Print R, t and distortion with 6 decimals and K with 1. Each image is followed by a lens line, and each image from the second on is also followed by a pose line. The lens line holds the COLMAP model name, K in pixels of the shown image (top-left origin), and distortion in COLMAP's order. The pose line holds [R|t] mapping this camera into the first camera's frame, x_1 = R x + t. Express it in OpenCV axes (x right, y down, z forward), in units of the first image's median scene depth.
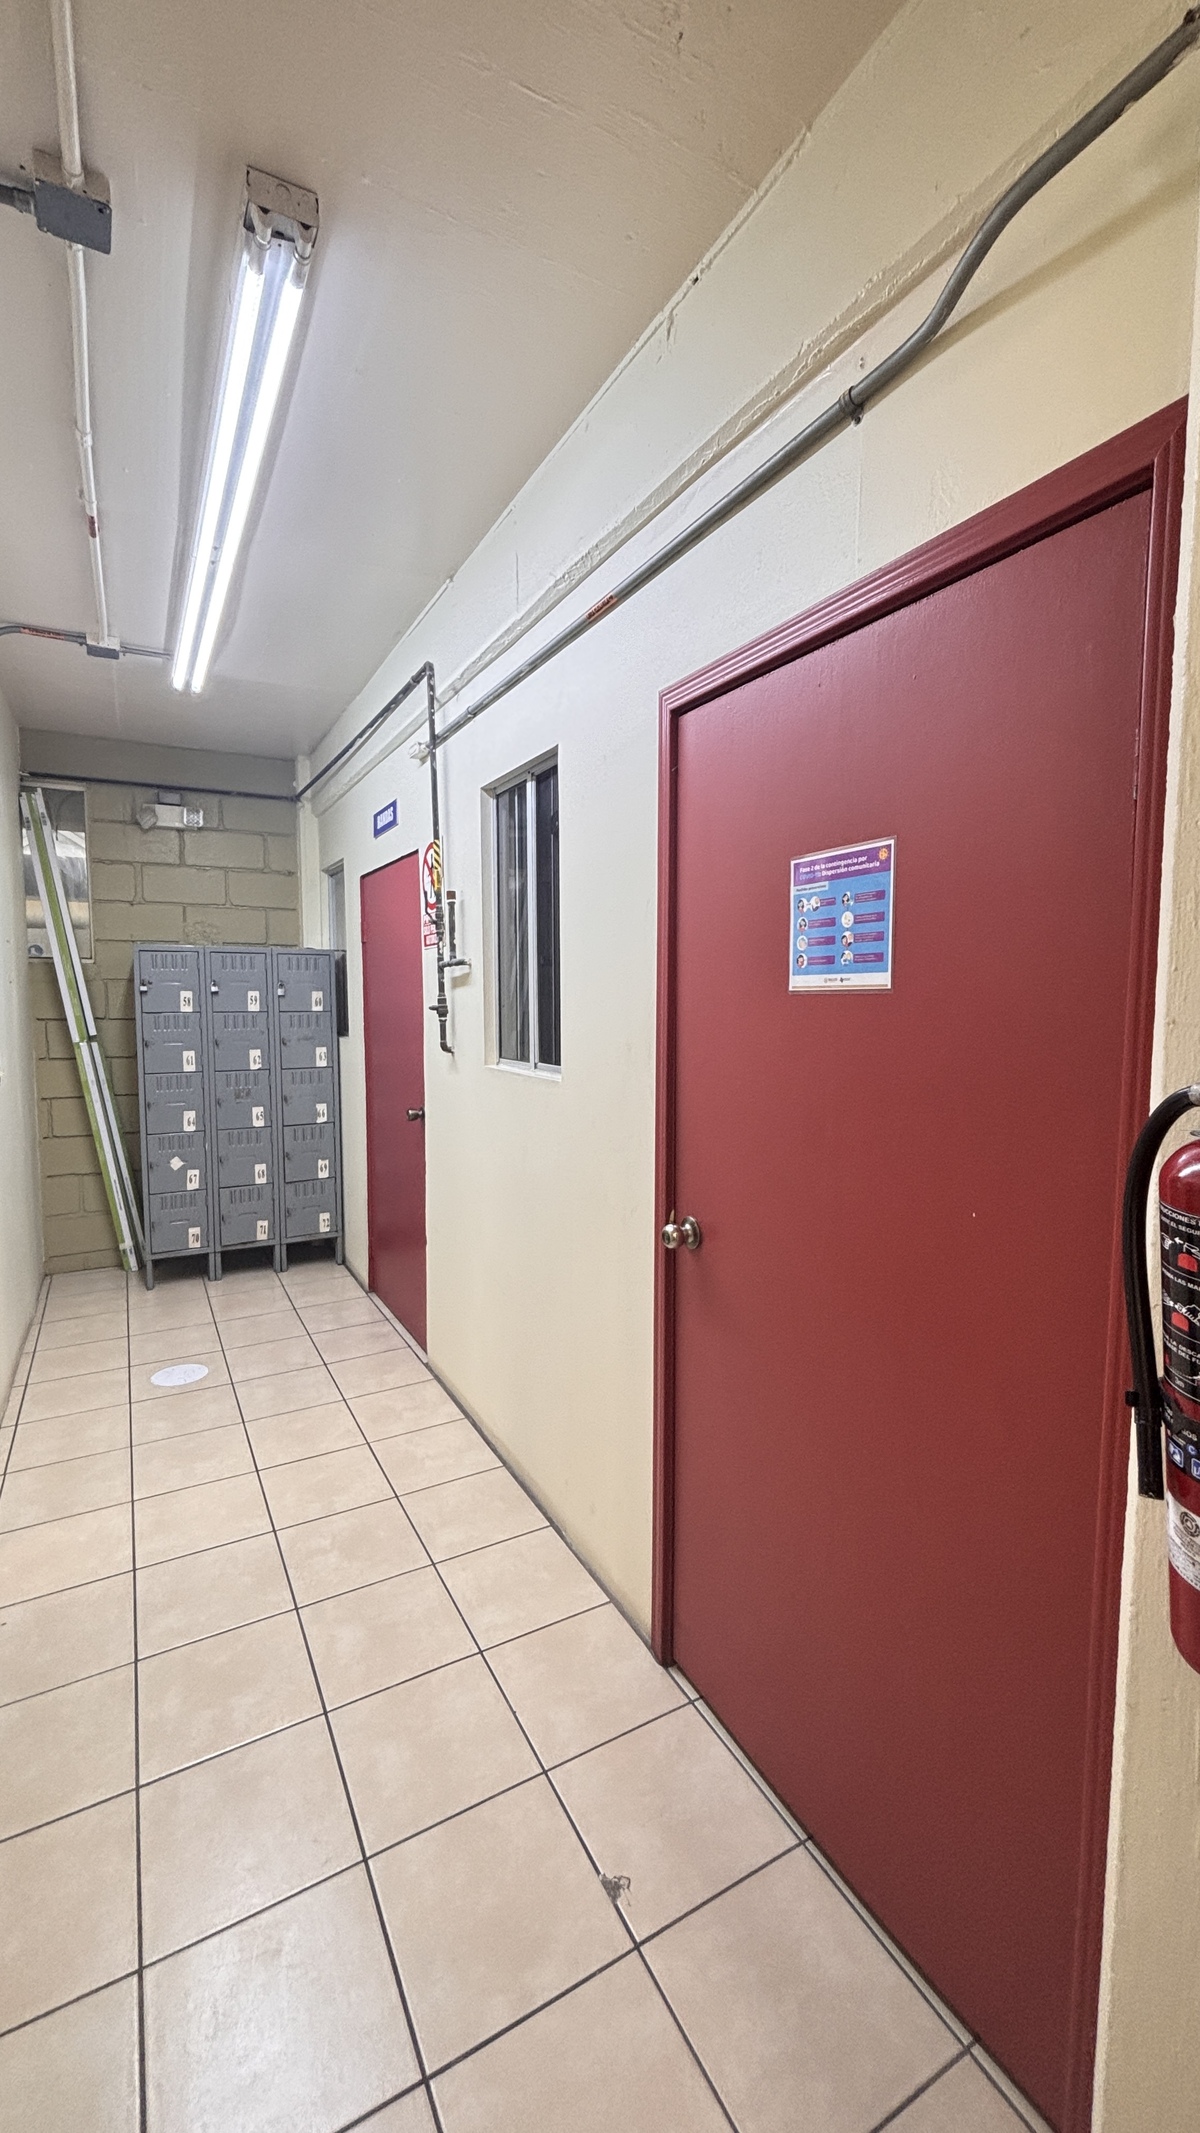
lens RADIAL K [[858.8, 0, 600.0], [0, 858.8, 1066.5], [0, 0, 1]] dist [-0.002498, -0.000311]
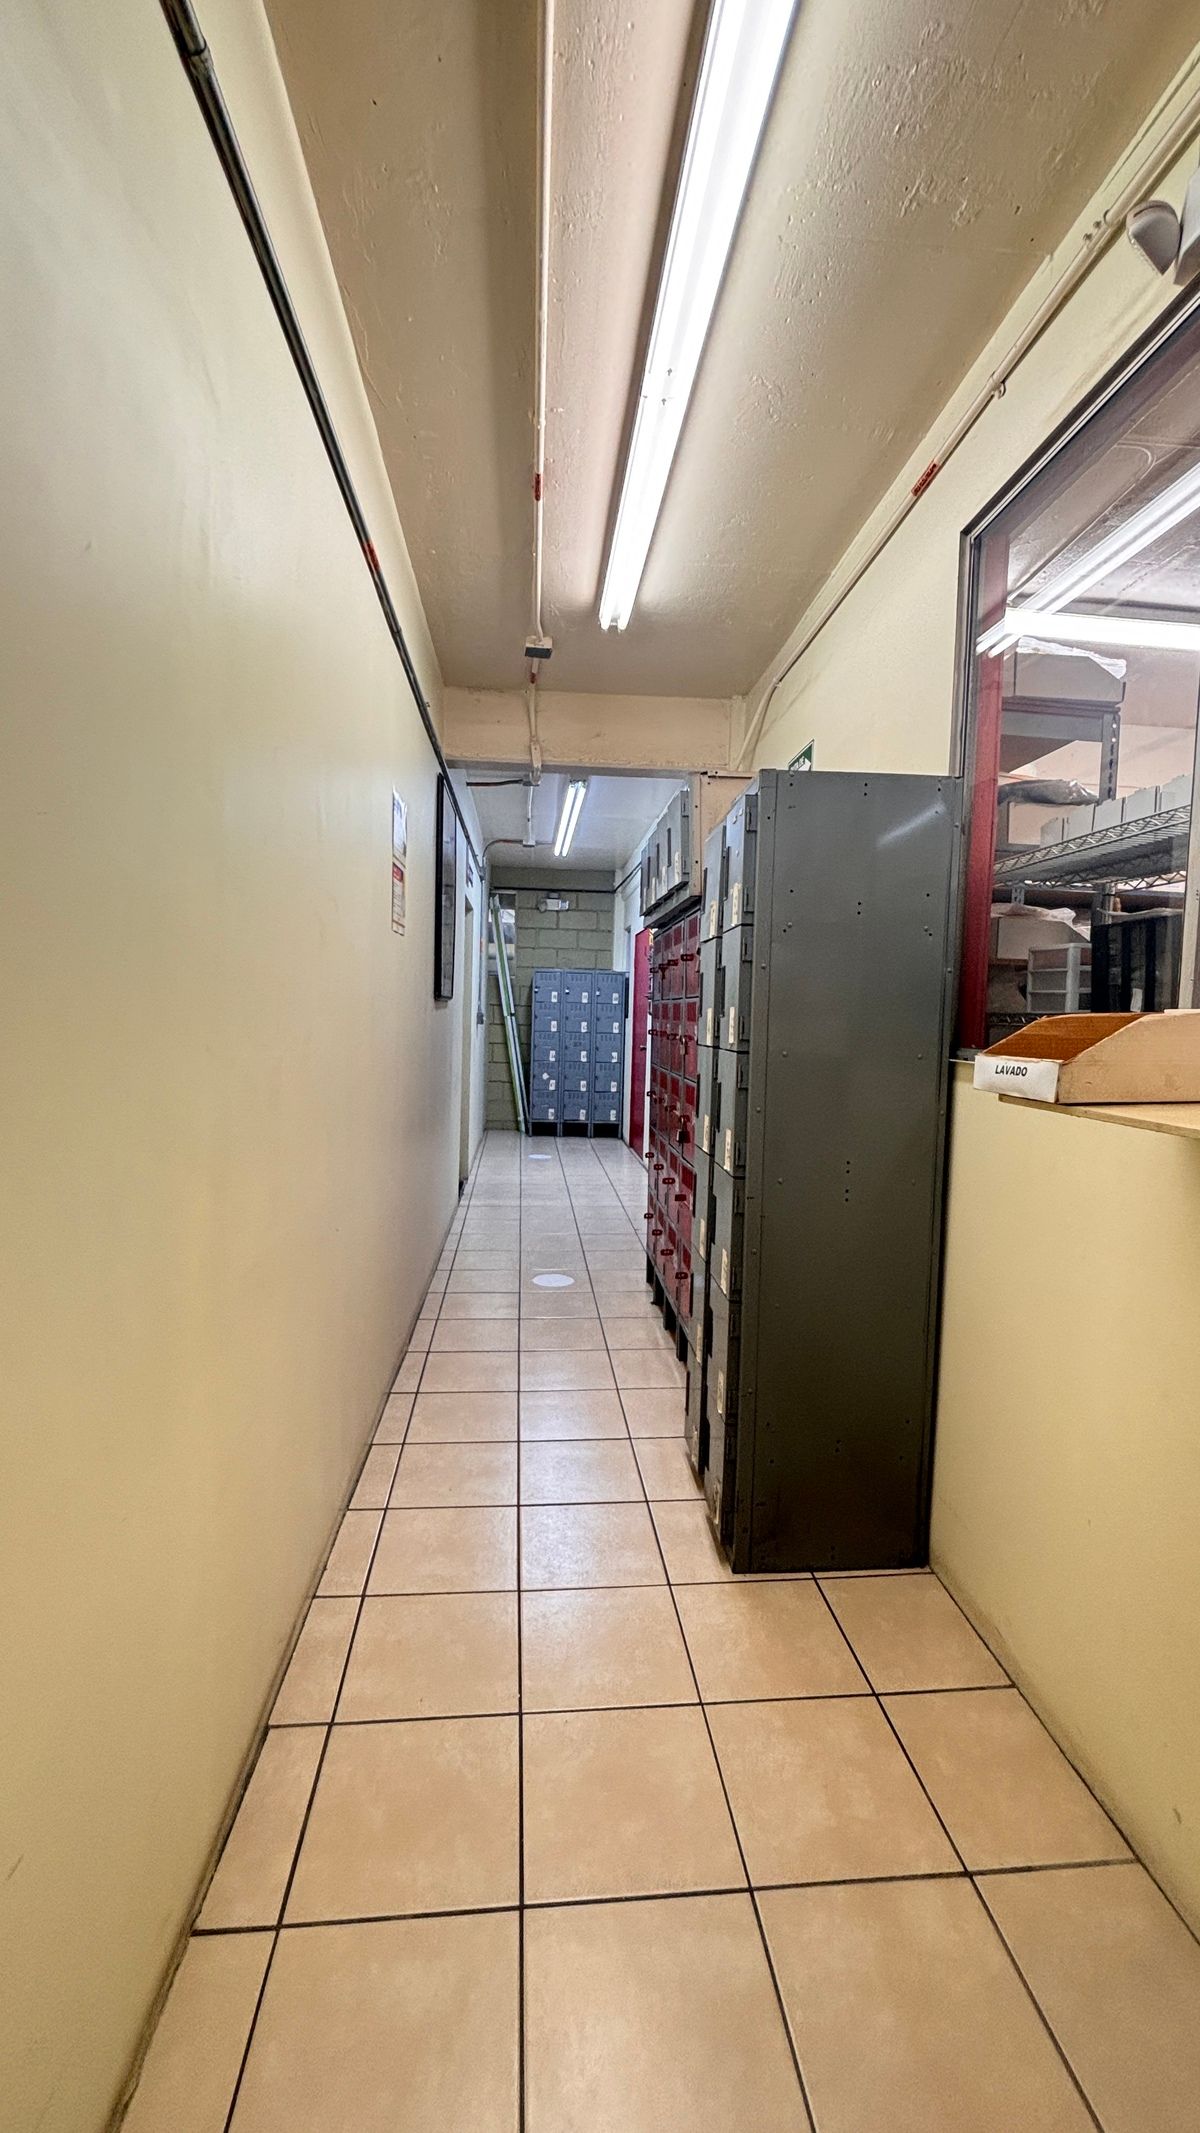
lens RADIAL K [[858.8, 0, 600.0], [0, 858.8, 1066.5], [0, 0, 1]] dist [-0.002498, -0.000311]
pose [[0.911860, 0.057335, -0.406477, 0.430958], [-0.061419, 0.998108, 0.003005, 0.072113], [0.405880, 0.022225, 0.913656, -0.772191]]
